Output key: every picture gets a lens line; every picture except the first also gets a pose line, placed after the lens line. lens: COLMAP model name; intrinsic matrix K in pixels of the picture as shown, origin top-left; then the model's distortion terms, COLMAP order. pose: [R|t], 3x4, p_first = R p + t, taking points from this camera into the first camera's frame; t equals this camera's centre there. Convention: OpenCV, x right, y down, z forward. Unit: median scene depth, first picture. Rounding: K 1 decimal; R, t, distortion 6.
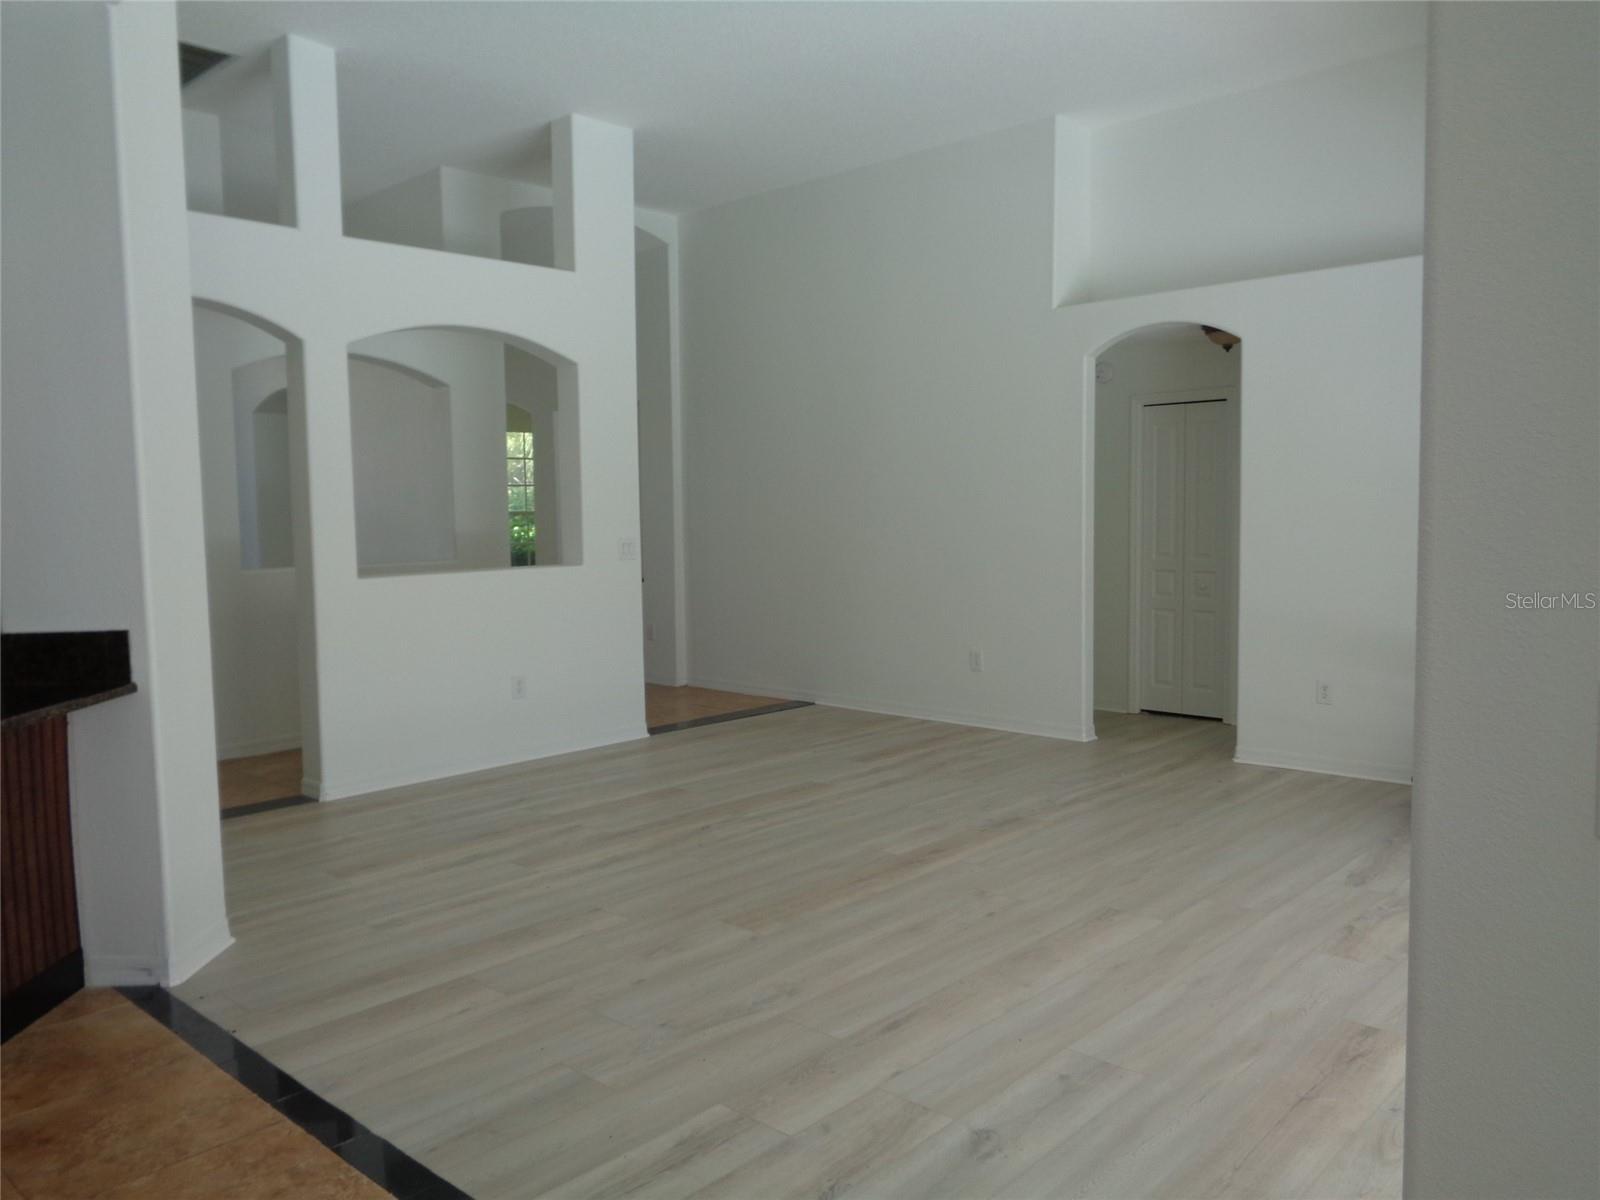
lens RADIAL K [[1201.6, 0, 800.0], [0, 1201.6, 600.0], [0, 0, 1]] dist [0.002567, 0.001426]
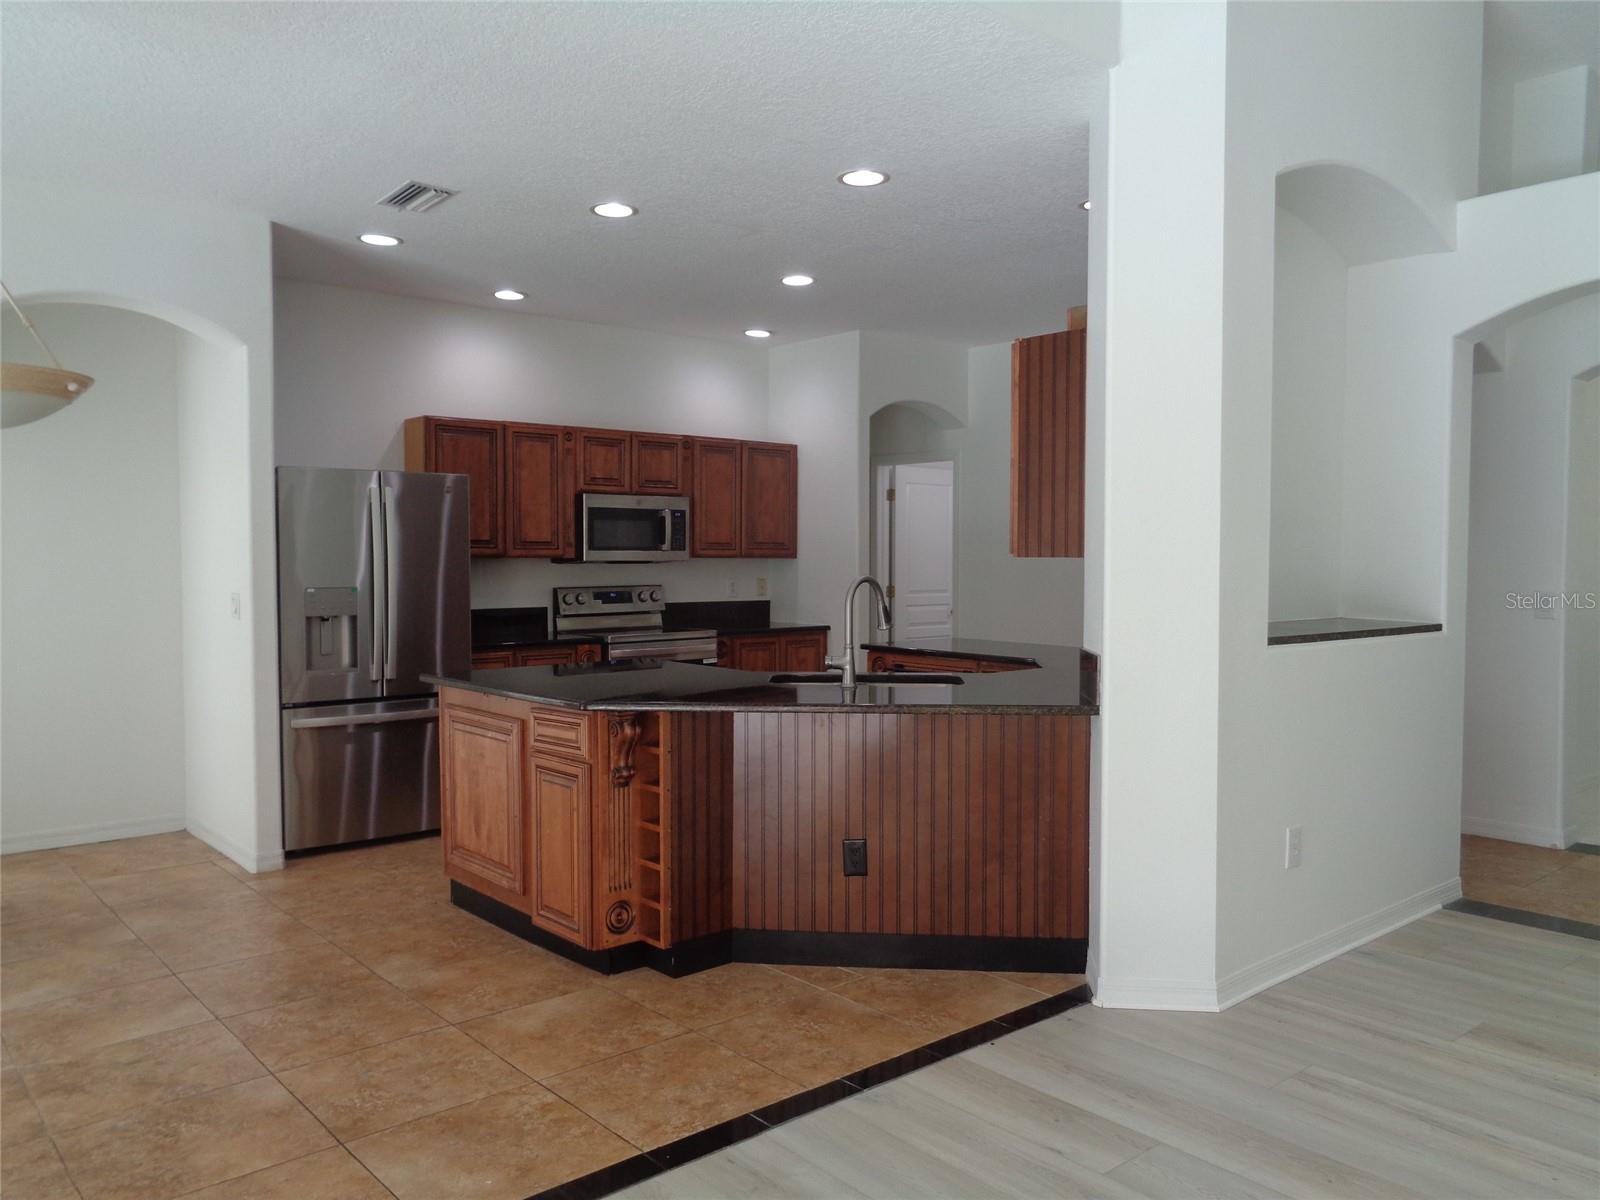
lens RADIAL K [[1201.6, 0, 800.0], [0, 1201.6, 600.0], [0, 0, 1]] dist [0.002567, 0.001426]
pose [[-0.112326, 0.056059, -0.992089, 0.405931], [-0.076432, 0.994962, 0.064875, -0.056964], [0.990728, 0.083115, -0.107475, 0.664597]]
